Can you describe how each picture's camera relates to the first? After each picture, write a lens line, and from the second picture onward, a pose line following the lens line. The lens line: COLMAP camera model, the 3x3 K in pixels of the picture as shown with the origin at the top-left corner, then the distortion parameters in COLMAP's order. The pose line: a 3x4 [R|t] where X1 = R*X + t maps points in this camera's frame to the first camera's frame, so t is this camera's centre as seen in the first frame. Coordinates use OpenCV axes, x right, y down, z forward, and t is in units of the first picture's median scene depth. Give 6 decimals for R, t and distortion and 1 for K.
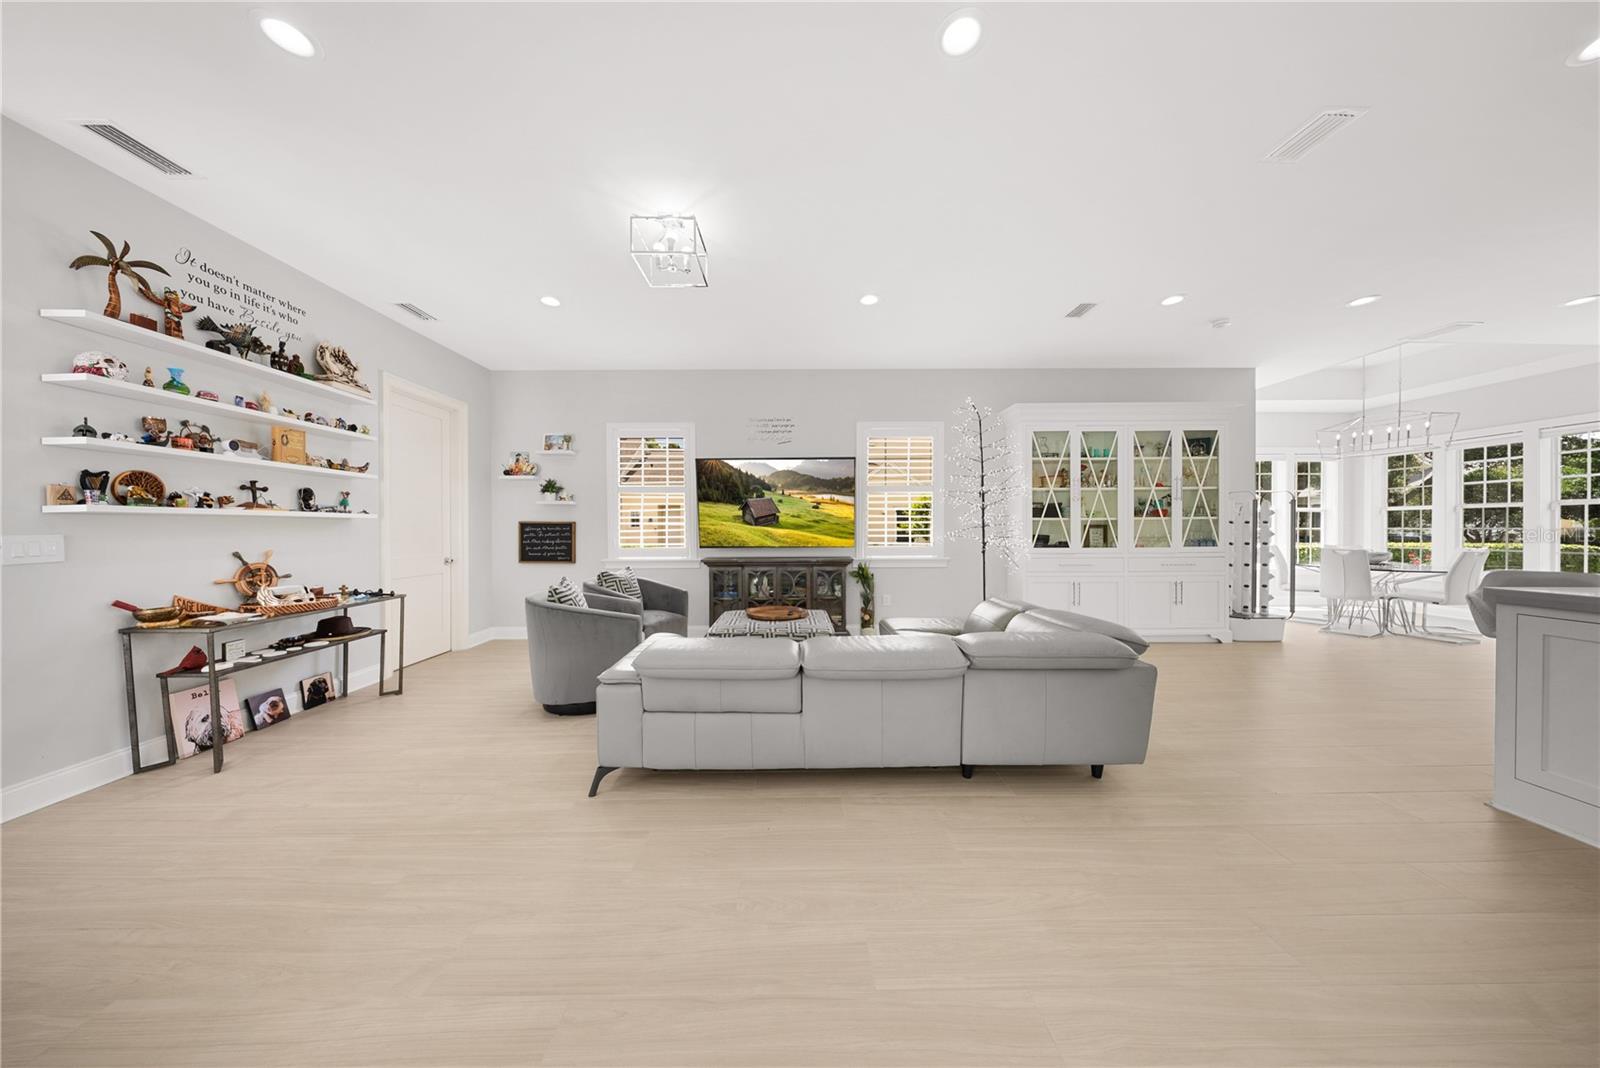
lens RADIAL K [[474.7, 0, 796.3], [0, 474.7, 534.0], [0, 0, 1]] dist [-0.006658, -0.000521]
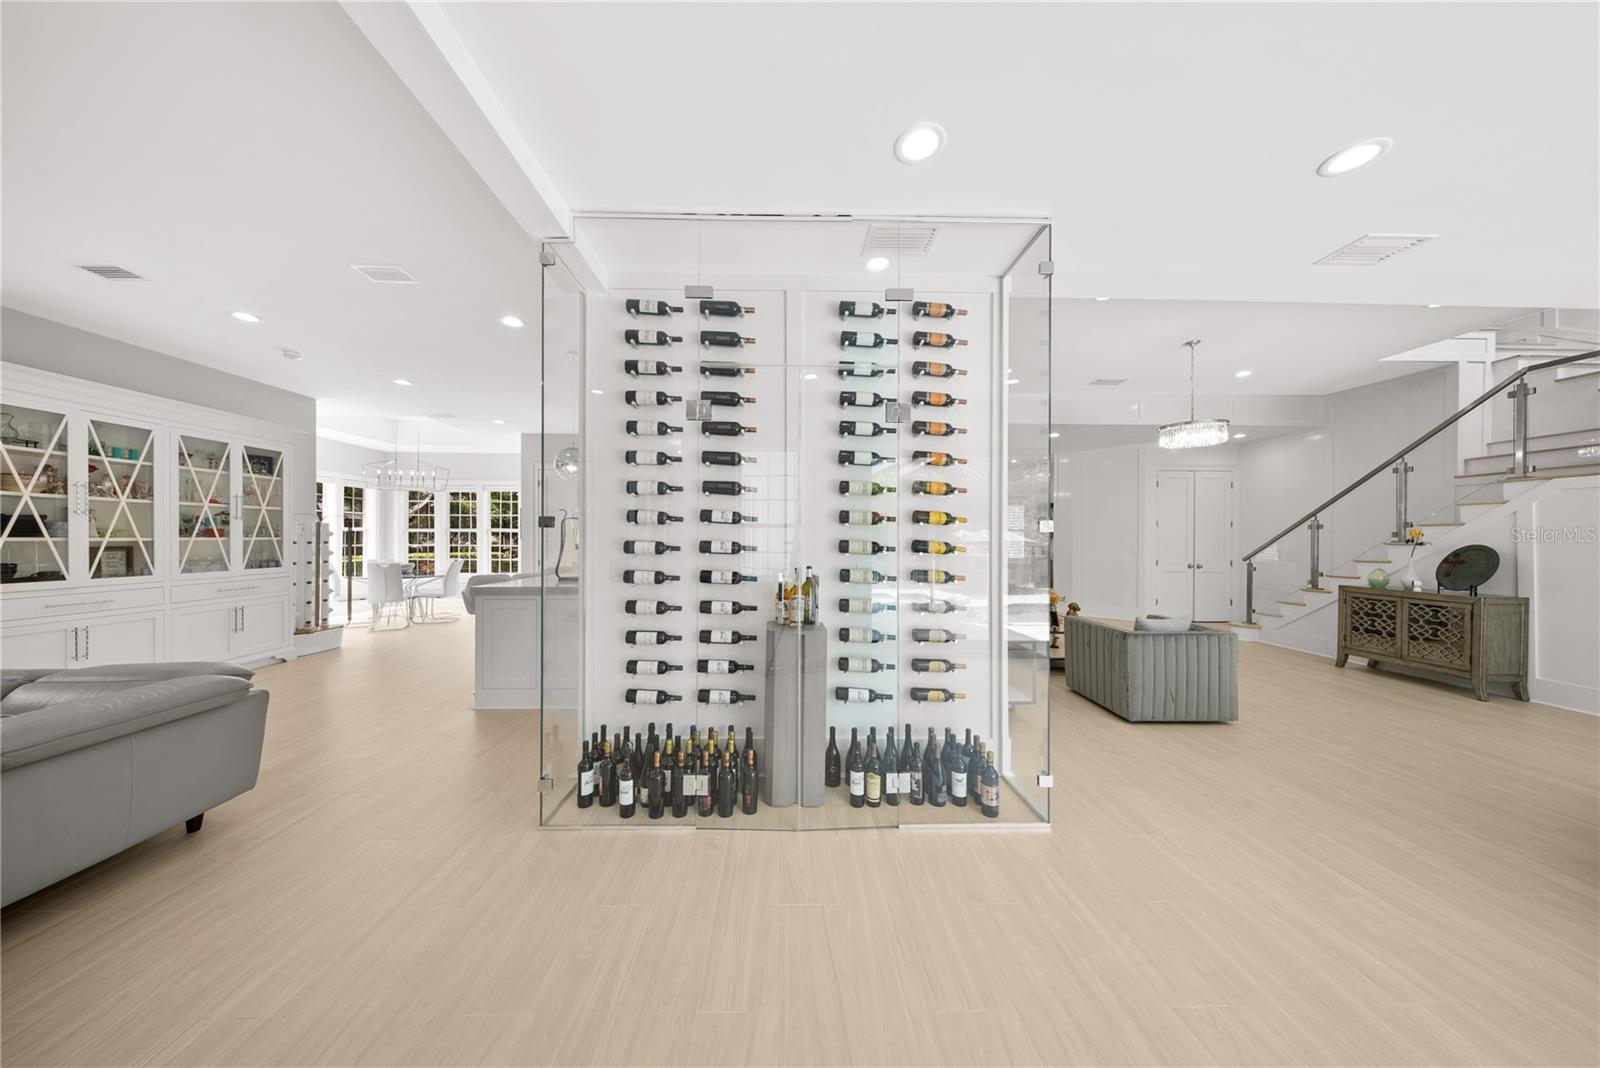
lens RADIAL K [[474.7, 0, 779.1], [0, 474.7, 536.7], [0, 0, 1]] dist [-0.006658, -0.000521]
pose [[-0.004789, 0.009327, 0.999945, -0.122887], [0.010406, 0.999903, -0.009277, -0.017566], [-0.999934, 0.010361, -0.004886, -0.062041]]
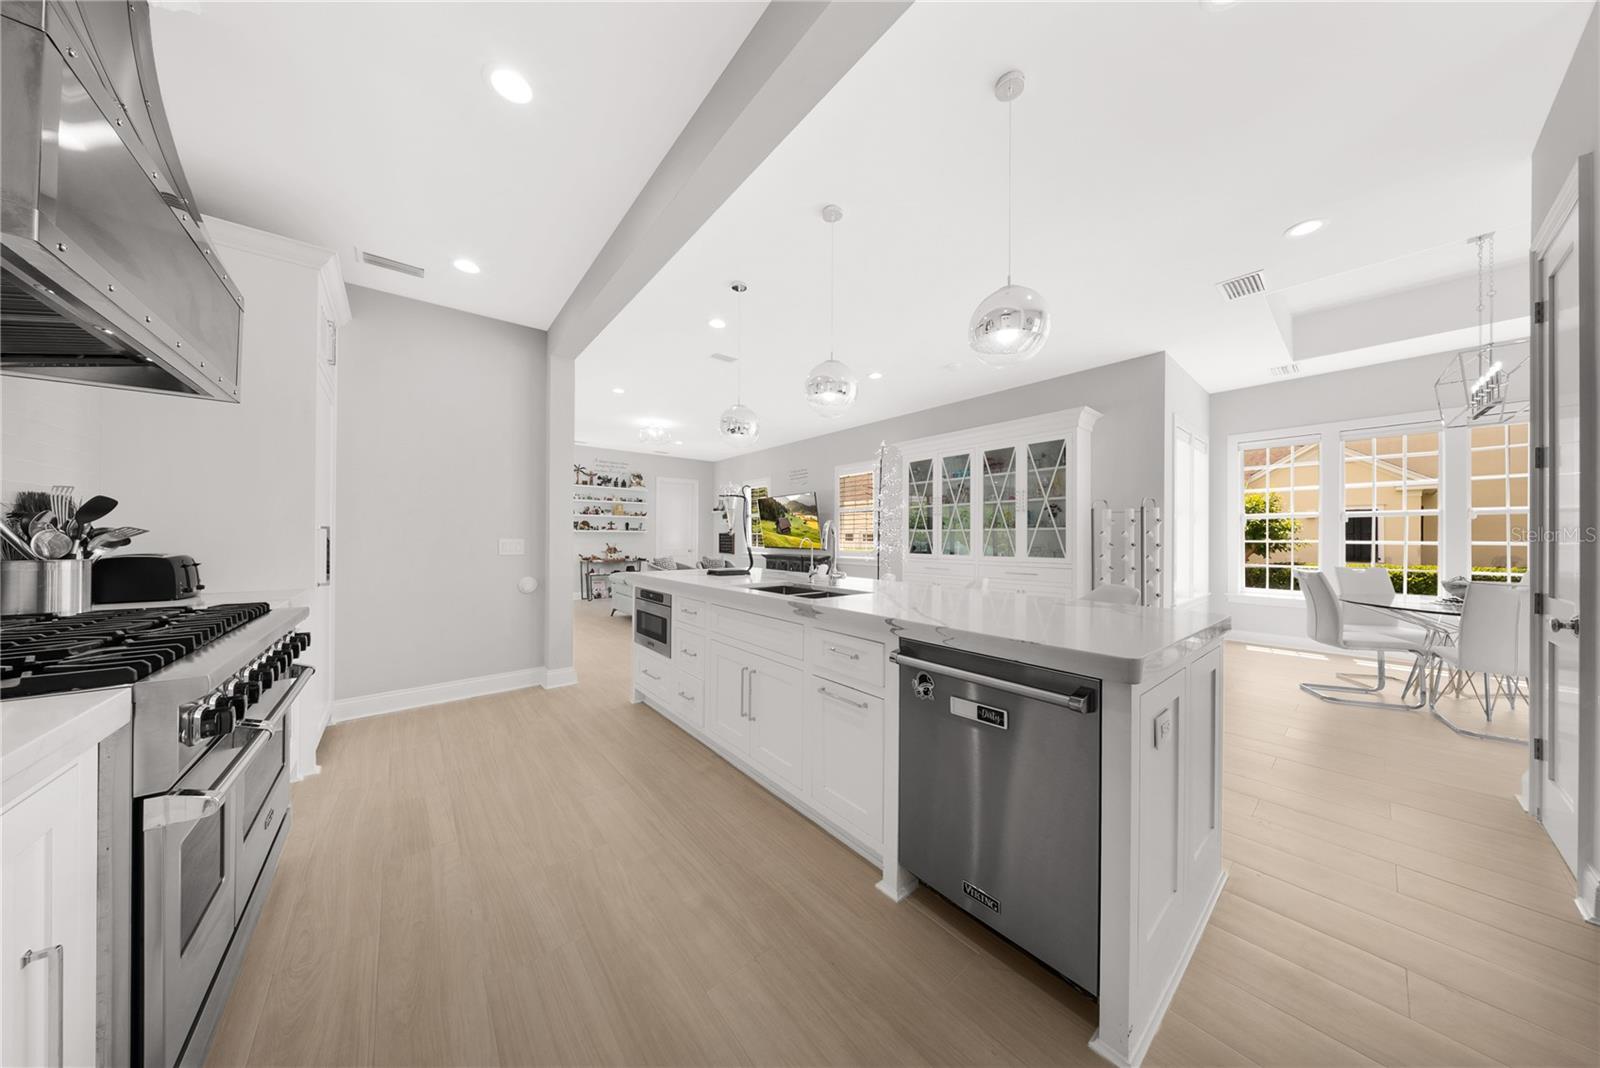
lens RADIAL K [[474.7, 0, 797.9], [0, 474.7, 532.4], [0, 0, 1]] dist [-0.006658, -0.000521]
pose [[0.629649, 0.000859, -0.776879, 1.308452], [-0.008839, 0.999943, -0.006059, -0.015680], [0.776829, 0.010682, 0.629621, -0.045036]]
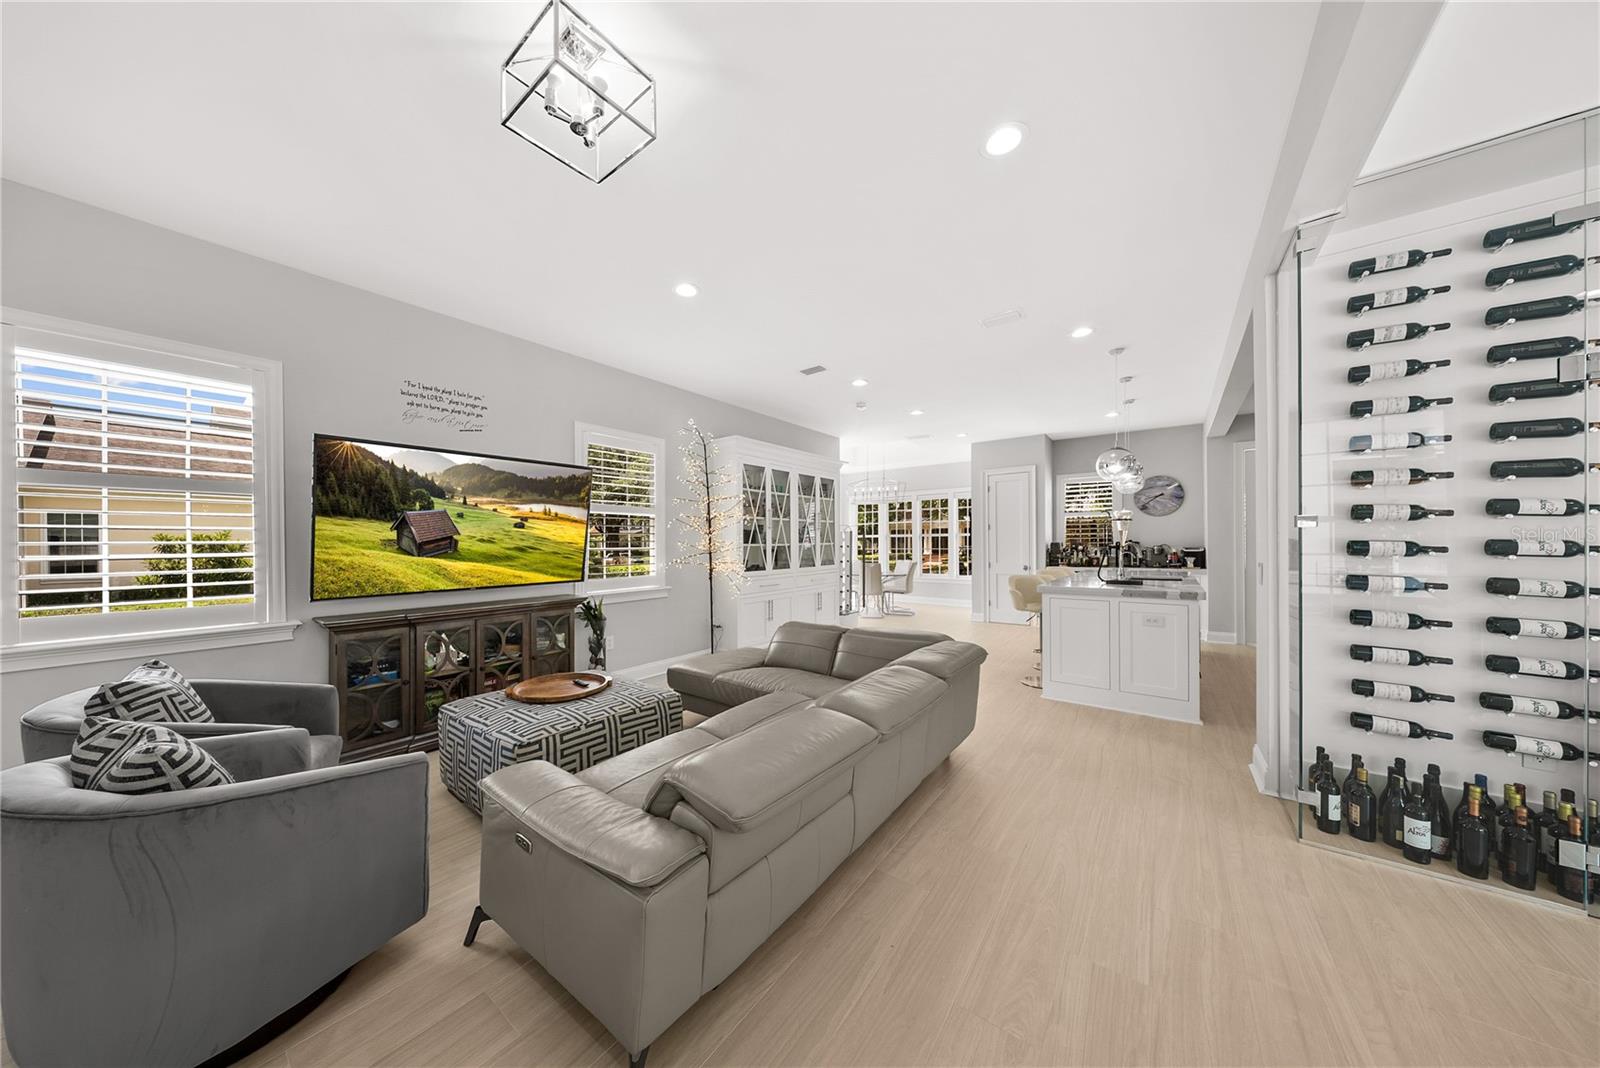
lens RADIAL K [[474.7, 0, 791.5], [0, 474.7, 541.5], [0, 0, 1]] dist [-0.006658, -0.000521]
pose [[0.614900, 0.003707, 0.788596, -0.279971], [0.014950, 0.999754, -0.016357, -0.019528], [-0.788463, 0.021847, 0.614694, 0.247475]]
